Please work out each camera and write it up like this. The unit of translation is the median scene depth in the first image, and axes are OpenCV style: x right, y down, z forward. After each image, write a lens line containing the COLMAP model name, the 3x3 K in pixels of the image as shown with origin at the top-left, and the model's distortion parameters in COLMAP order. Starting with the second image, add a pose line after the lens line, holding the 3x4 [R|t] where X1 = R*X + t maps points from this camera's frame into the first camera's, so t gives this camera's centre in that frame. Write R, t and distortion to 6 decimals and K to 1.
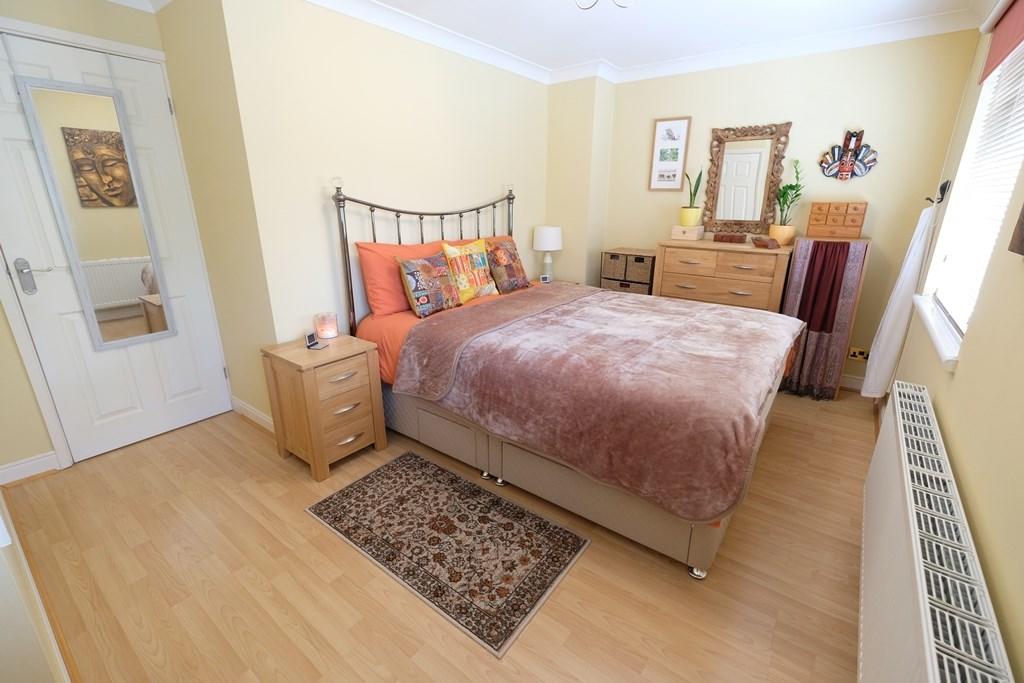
lens RADIAL K [[446.4, 0, 511.8], [0, 446.4, 335.1], [0, 0, 1]] dist [-0.003772, 0.000086]
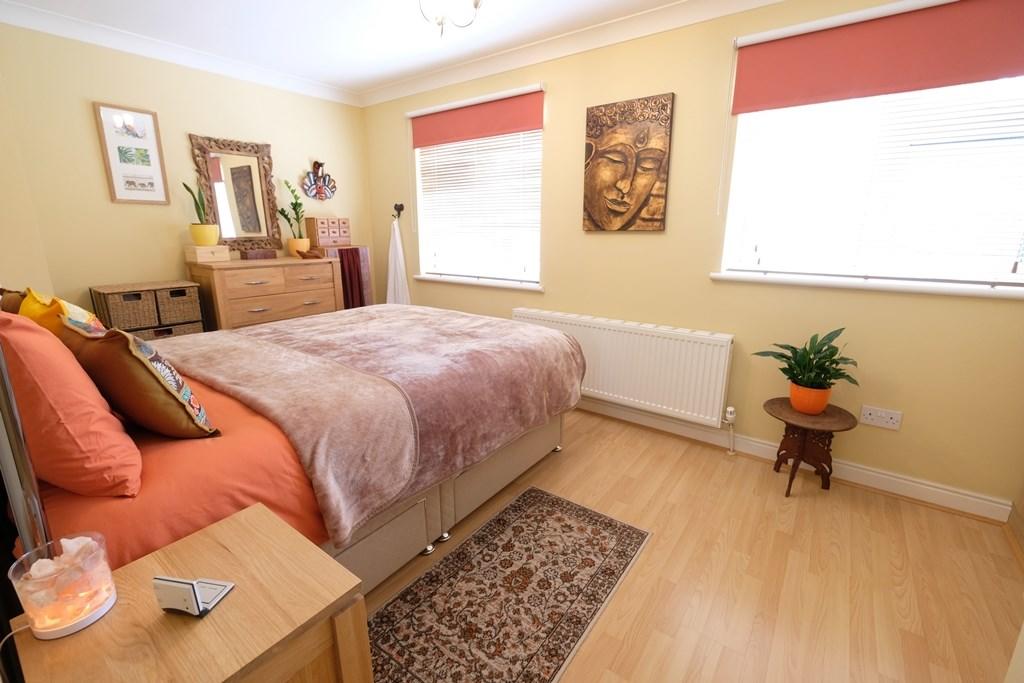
lens RADIAL K [[446.4, 0, 511.8], [0, 446.4, 335.1], [0, 0, 1]] dist [-0.003772, 0.000086]
pose [[-0.012529, -0.241116, 0.970415, -0.801690], [0.298889, 0.925218, 0.233745, -0.192228], [-0.954206, 0.292975, 0.060475, 0.762795]]
